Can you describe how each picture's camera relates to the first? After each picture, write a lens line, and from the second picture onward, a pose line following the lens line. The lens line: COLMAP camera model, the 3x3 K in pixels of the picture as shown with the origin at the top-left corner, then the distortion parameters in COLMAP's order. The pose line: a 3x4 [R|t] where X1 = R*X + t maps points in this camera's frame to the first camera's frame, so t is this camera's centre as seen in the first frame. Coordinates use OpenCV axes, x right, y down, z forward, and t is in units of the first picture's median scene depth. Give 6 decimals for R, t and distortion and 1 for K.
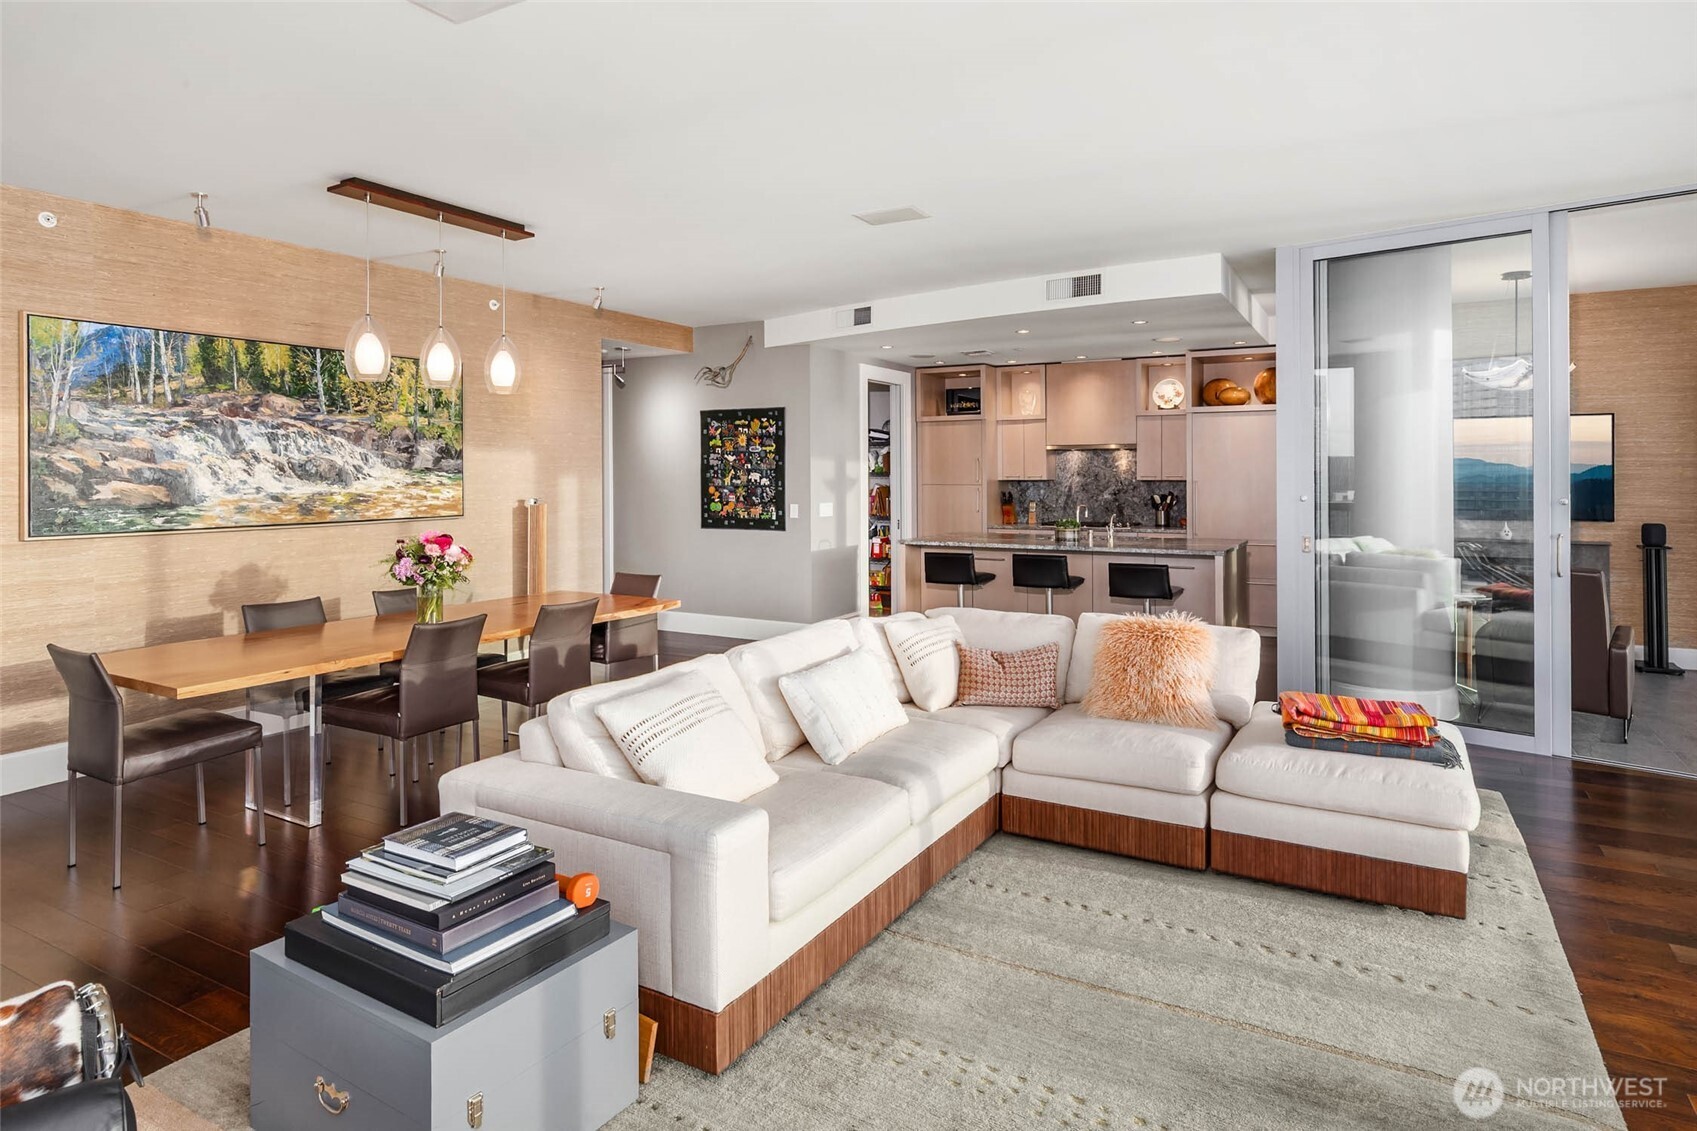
lens RADIAL K [[965.2, 0, 848.5], [0, 965.2, 565.5], [0, 0, 1]] dist [0.000131, -0.000036]
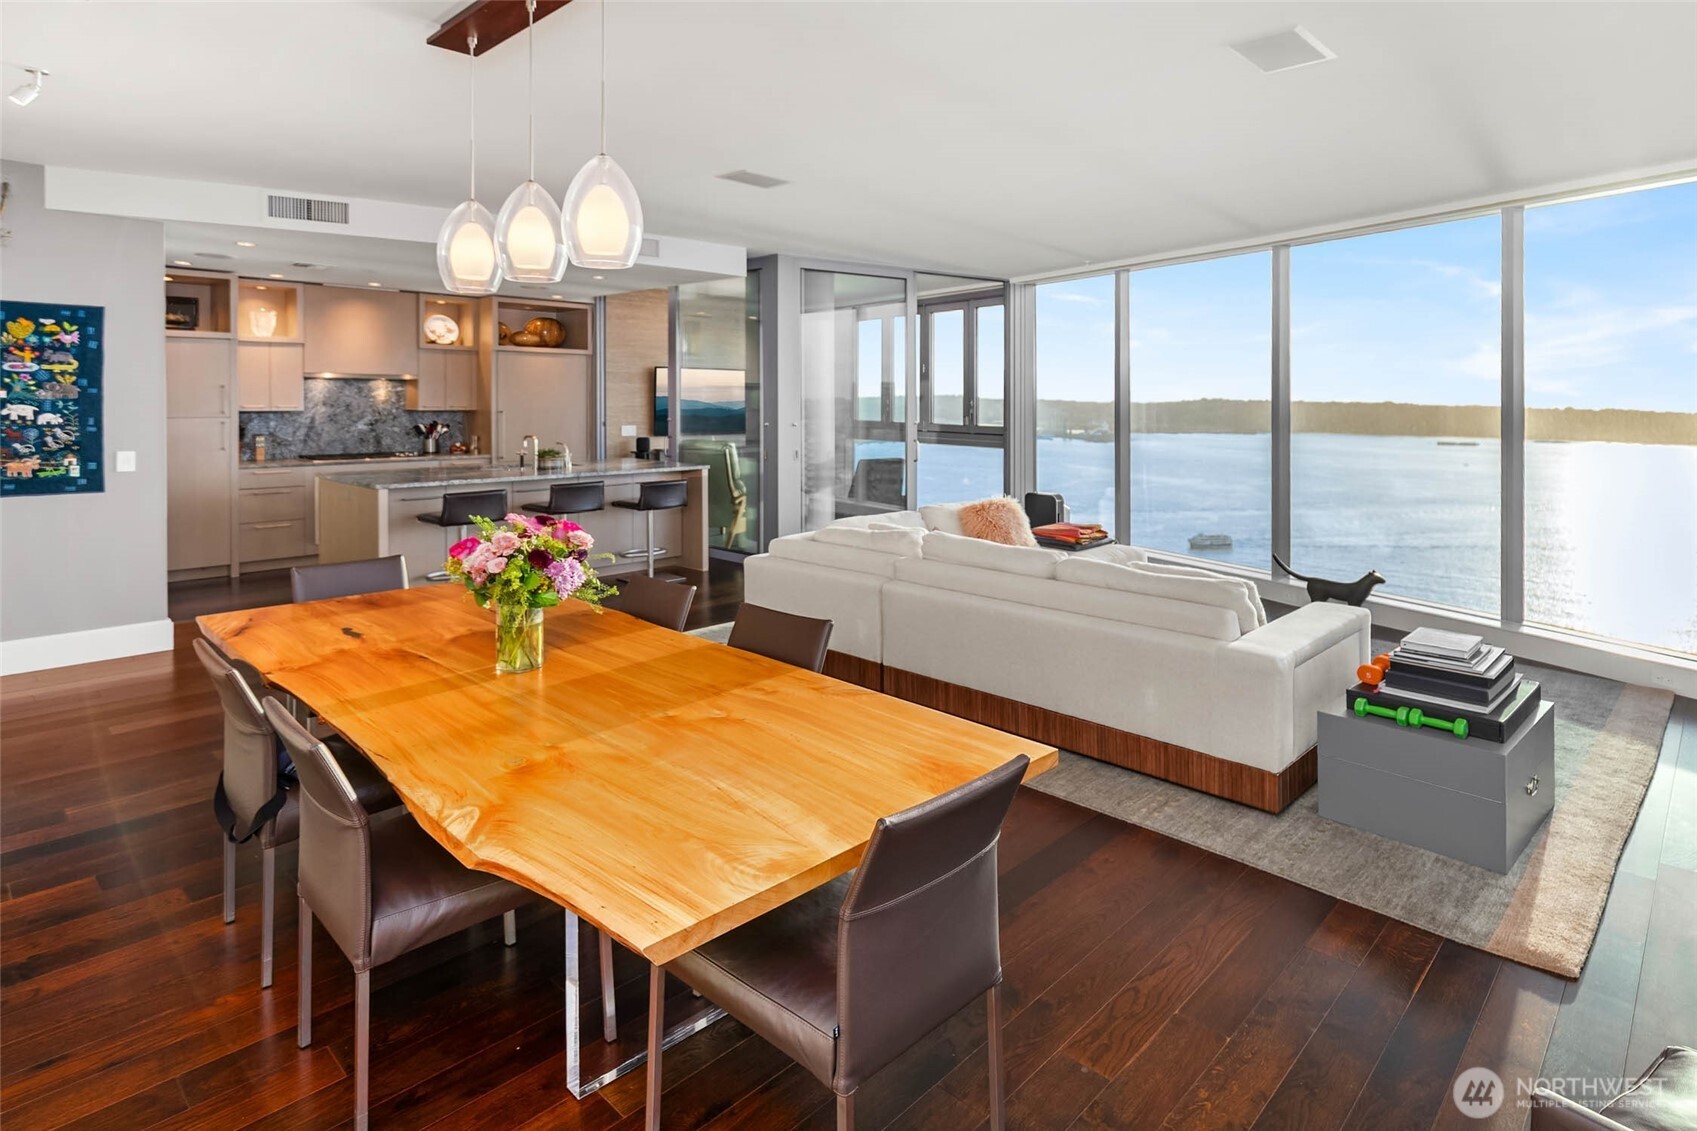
lens RADIAL K [[849.6, 0, 848.8], [0, 849.6, 480.5], [0, 0, 1]] dist [0.000256, 0.000016]
pose [[0.225931, -0.090315, 0.969948, -0.515782], [0.087292, 0.993564, 0.072181, -0.040932], [-0.970224, 0.068361, 0.232360, 0.361323]]
